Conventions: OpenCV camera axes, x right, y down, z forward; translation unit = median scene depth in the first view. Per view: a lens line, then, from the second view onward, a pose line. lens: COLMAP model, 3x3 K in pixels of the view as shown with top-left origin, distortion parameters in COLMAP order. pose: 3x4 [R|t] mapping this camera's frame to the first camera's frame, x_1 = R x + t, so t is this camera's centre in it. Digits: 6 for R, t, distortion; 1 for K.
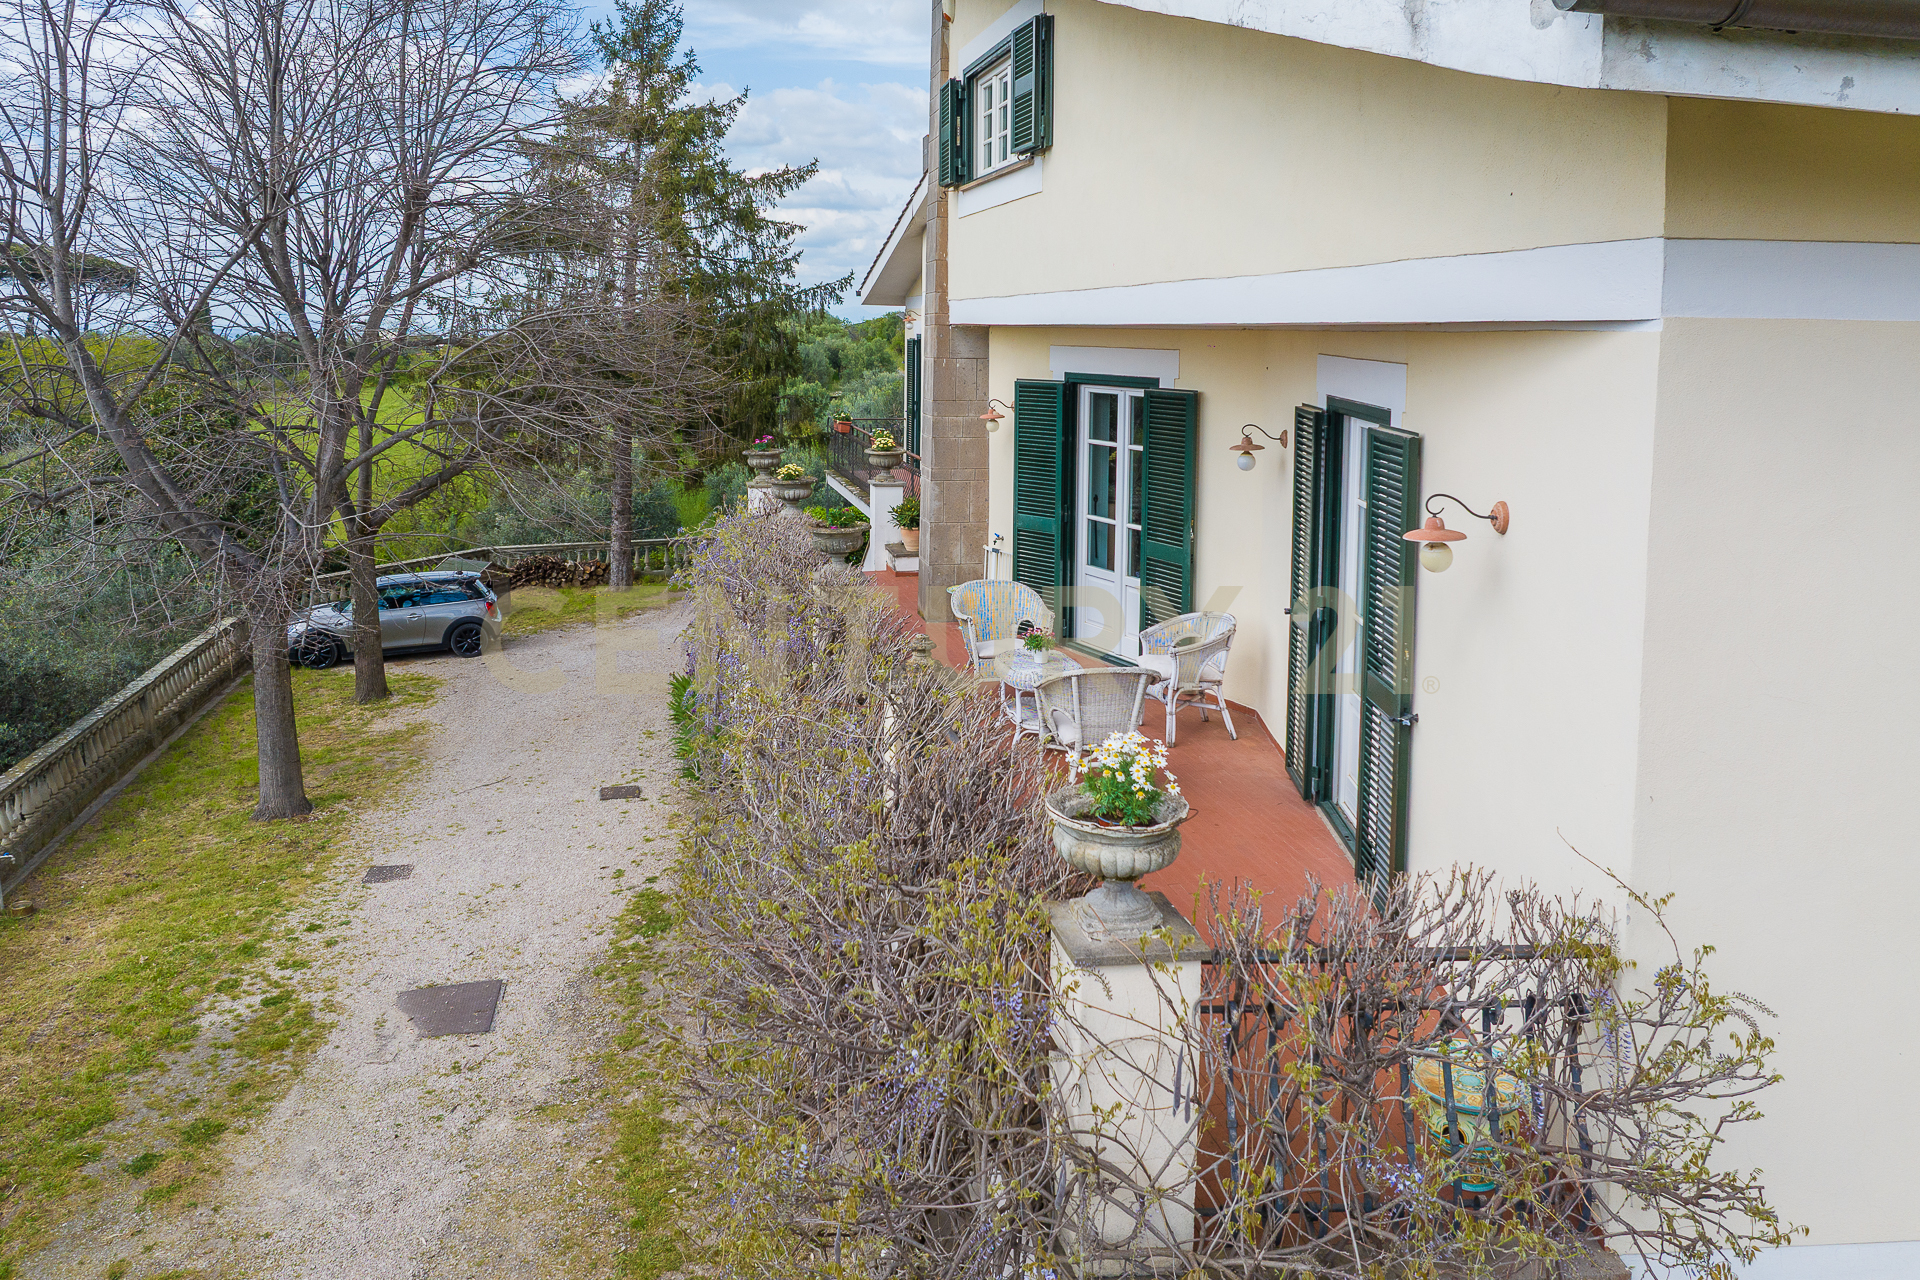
lens RADIAL K [[1342.9, 0, 960.0], [0, 1342.9, 640.0], [0, 0, 1]] dist [-0.026328, -0.002606]
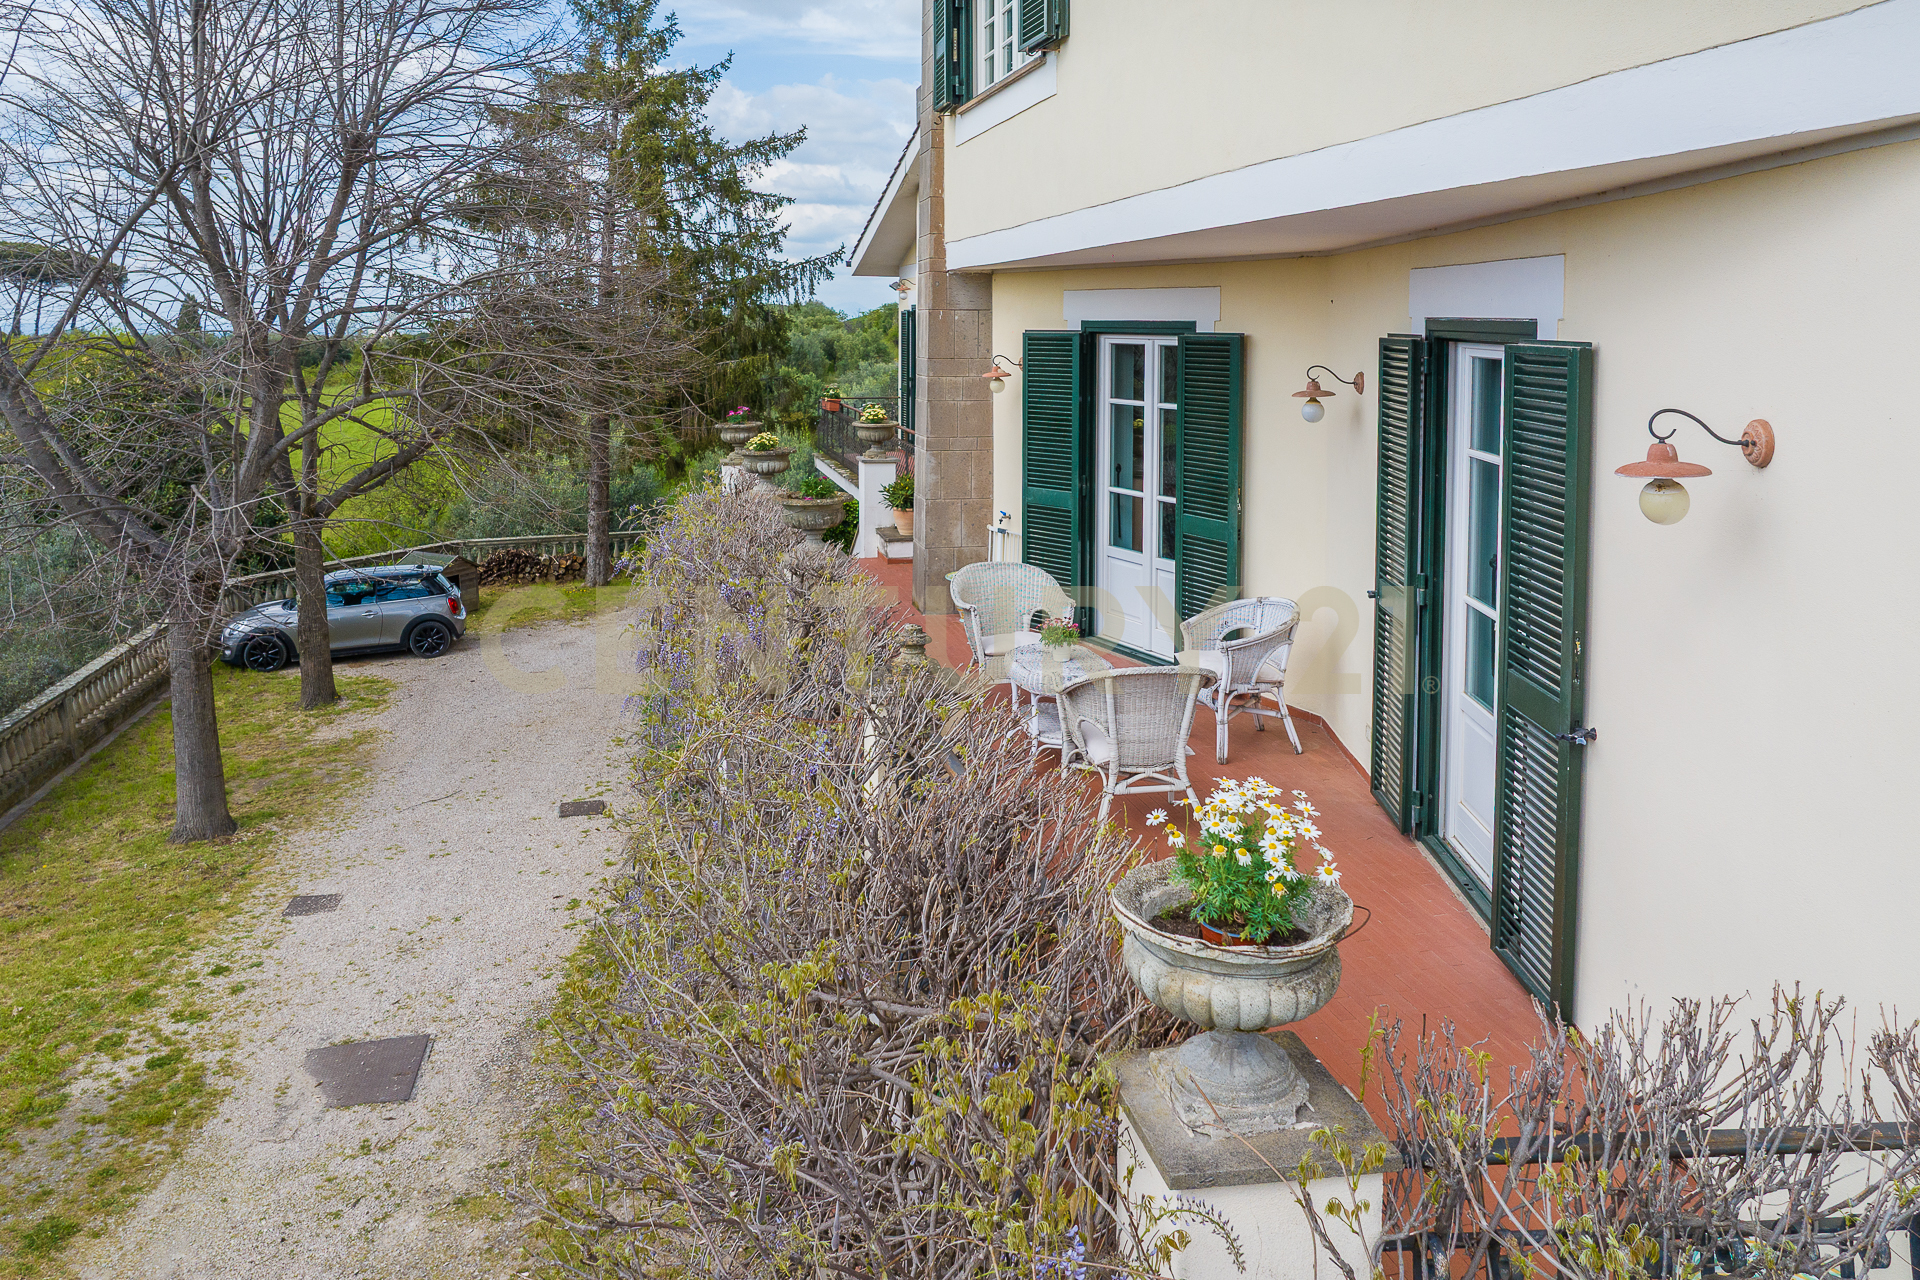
lens RADIAL K [[1358.6, 0, 963.7], [0, 1358.6, 586.2], [0, 0, 1]] dist [-0.028636, -0.003914]
pose [[0.999972, -0.006758, 0.003210, -0.001093], [0.006872, 0.999283, -0.037223, 0.001558], [-0.002956, 0.037244, 0.999302, 0.135682]]
